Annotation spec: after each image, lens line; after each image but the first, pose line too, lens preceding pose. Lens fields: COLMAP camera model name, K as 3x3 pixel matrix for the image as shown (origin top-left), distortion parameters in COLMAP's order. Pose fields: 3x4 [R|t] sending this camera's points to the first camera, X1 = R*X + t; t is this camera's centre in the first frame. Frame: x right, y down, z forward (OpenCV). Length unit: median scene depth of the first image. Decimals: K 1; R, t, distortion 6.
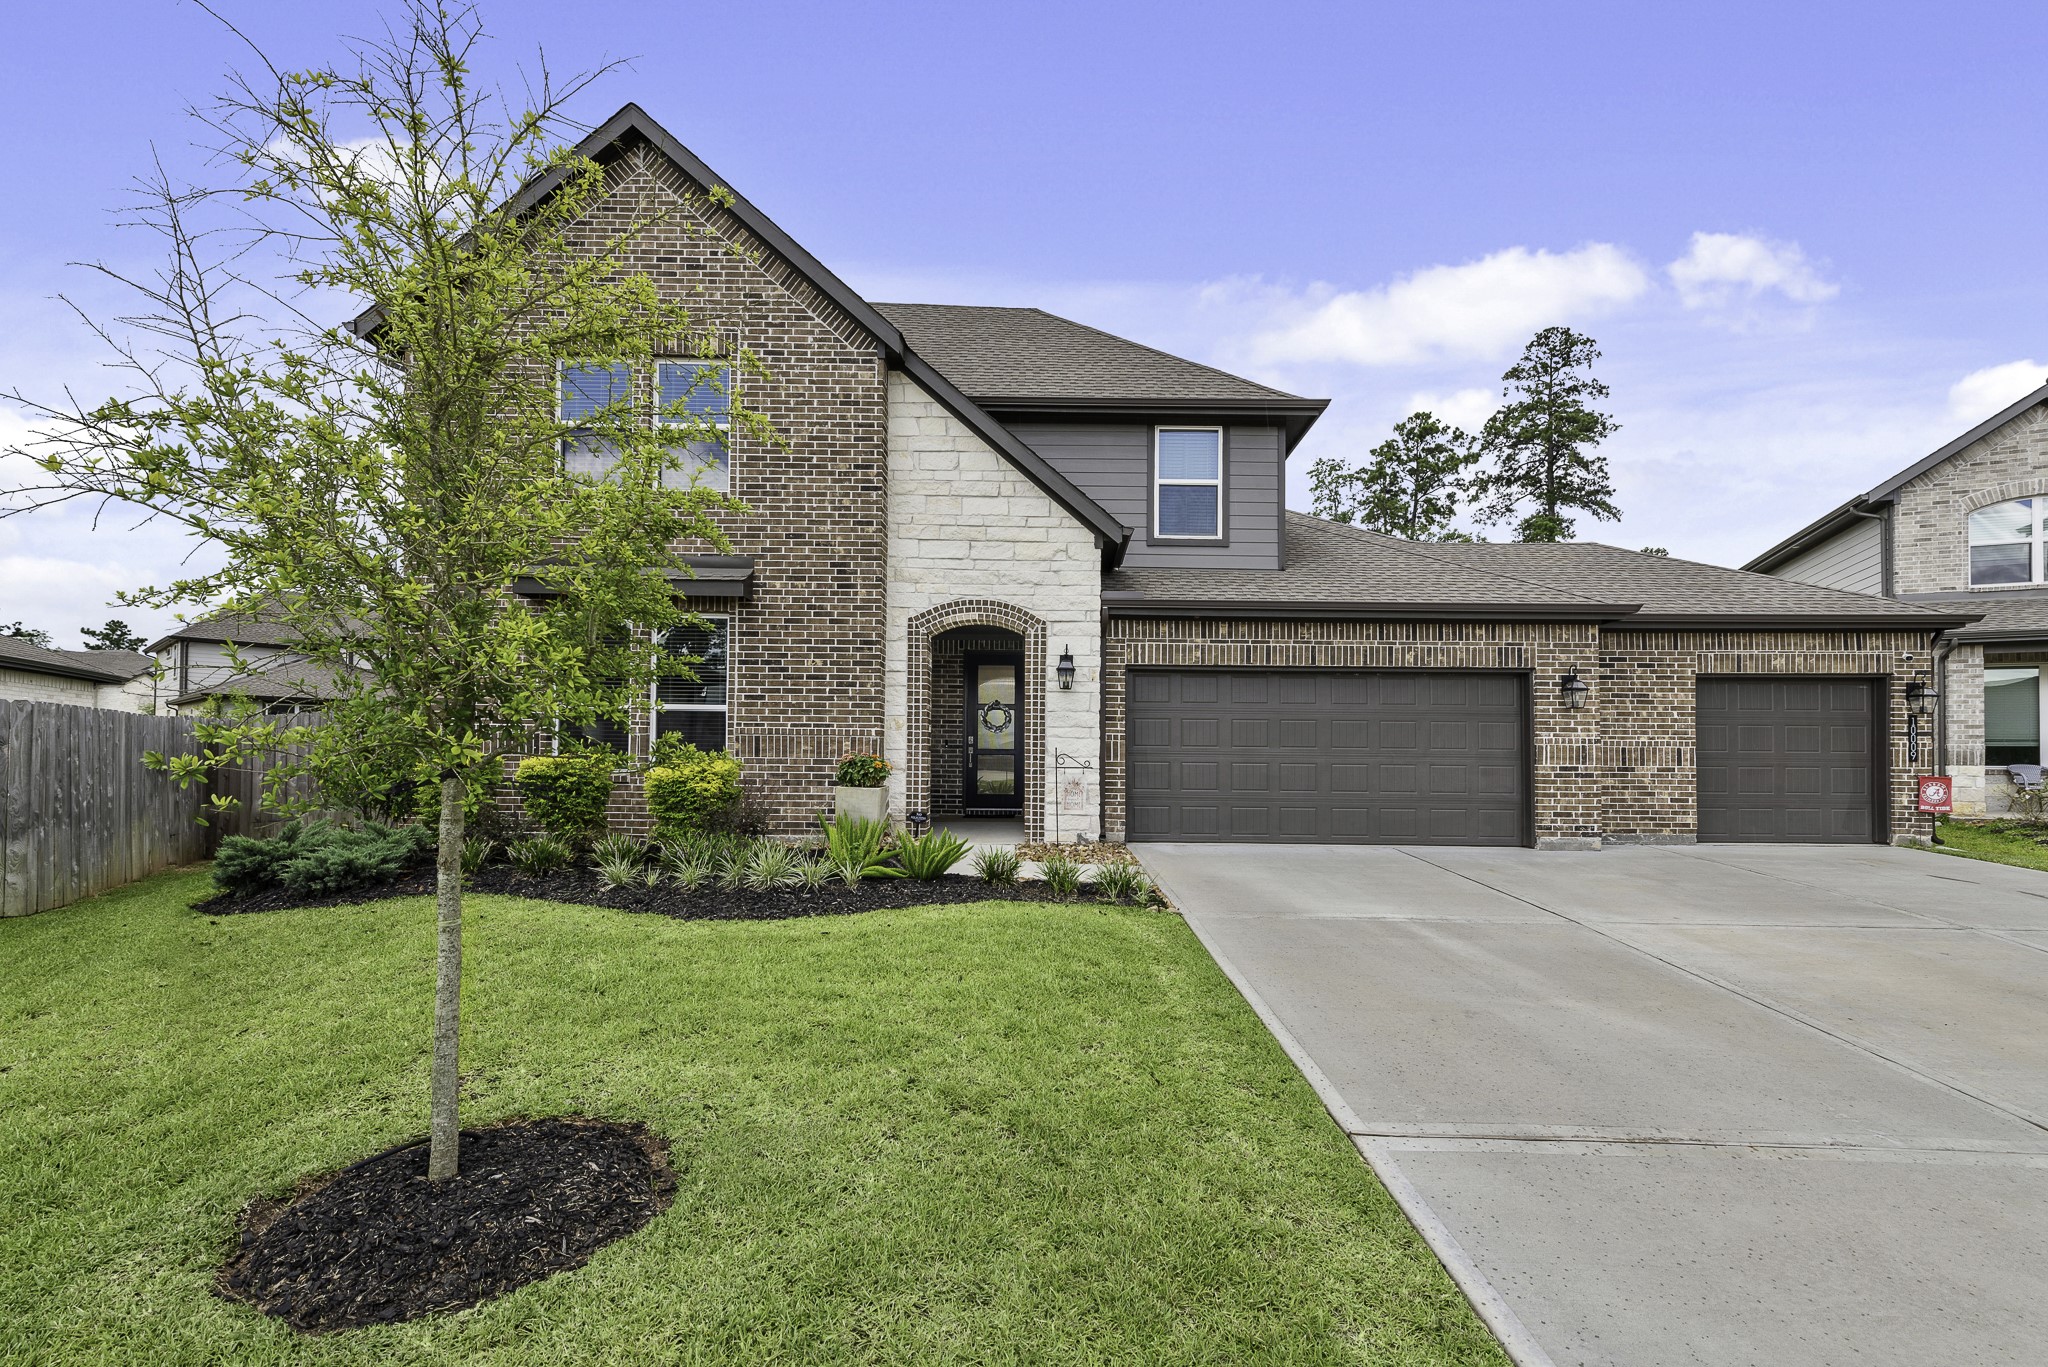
lens RADIAL K [[865.8, 0, 1047.3], [0, 865.8, 743.5], [0, 0, 1]] dist [0.010353, -0.000508]
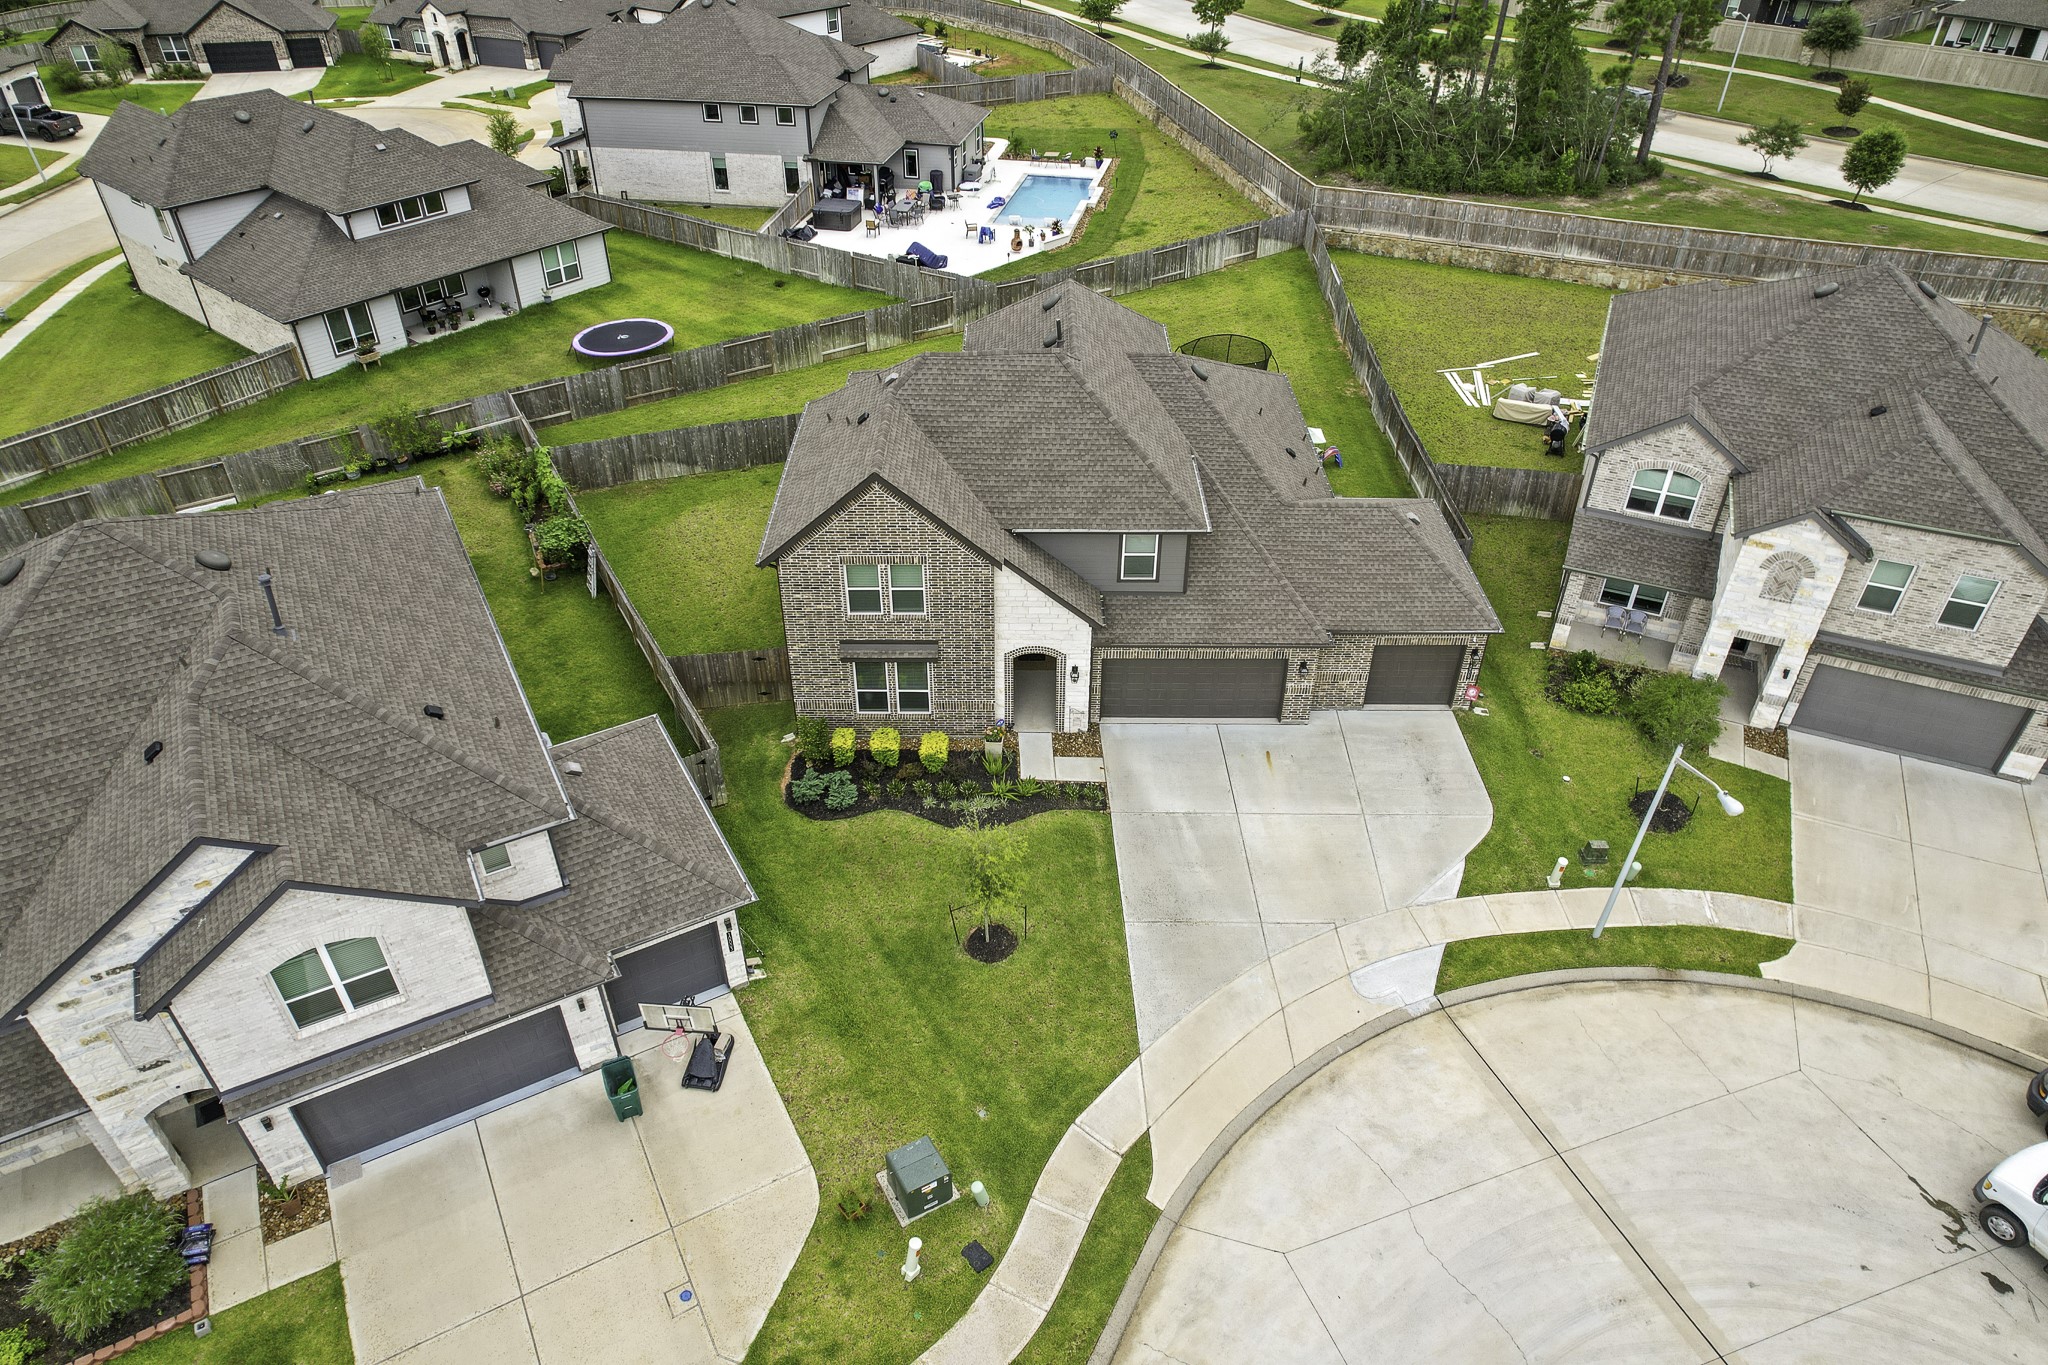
lens RADIAL K [[1302.5, 0, 1024.0], [0, 1302.5, 682.5], [0, 0, 1]] dist [-0.049584, -0.000686]
pose [[0.999994, 0.000930, -0.003373, -0.094972], [0.001300, 0.796283, 0.604923, -2.023903], [0.003249, -0.604924, 0.796277, -1.645442]]
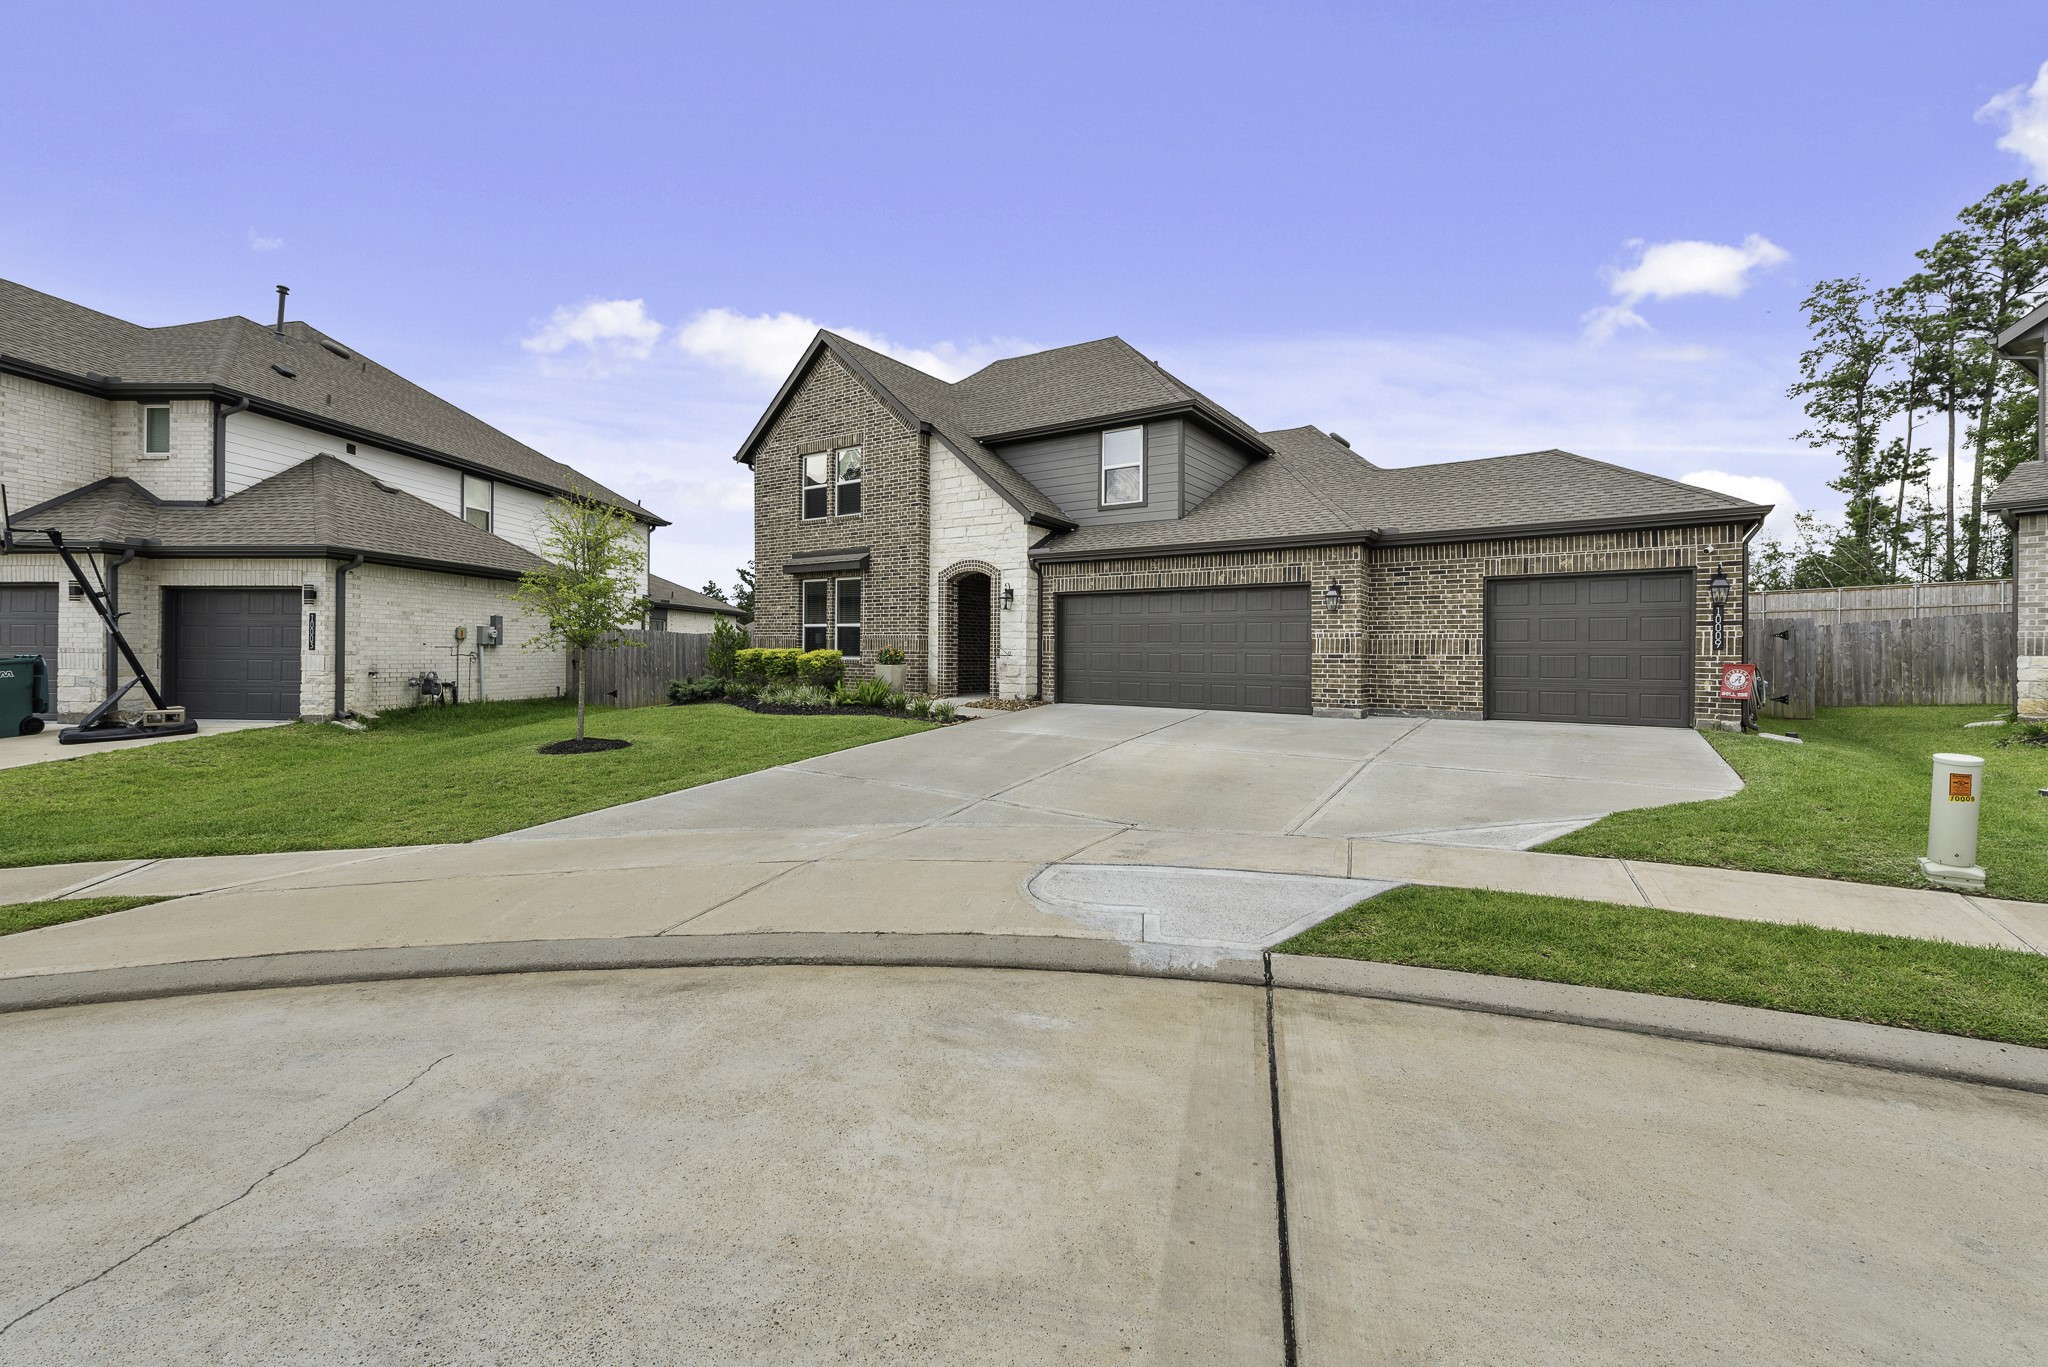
lens RADIAL K [[845.8, 0, 1031.6], [0, 845.8, 655.8], [0, 0, 1]] dist [0.009126, -0.000155]
pose [[0.823567, -0.001577, -0.567217, 0.950949], [0.007307, 0.999943, 0.007829, 0.014832], [0.567172, -0.010593, 0.823531, -0.325073]]
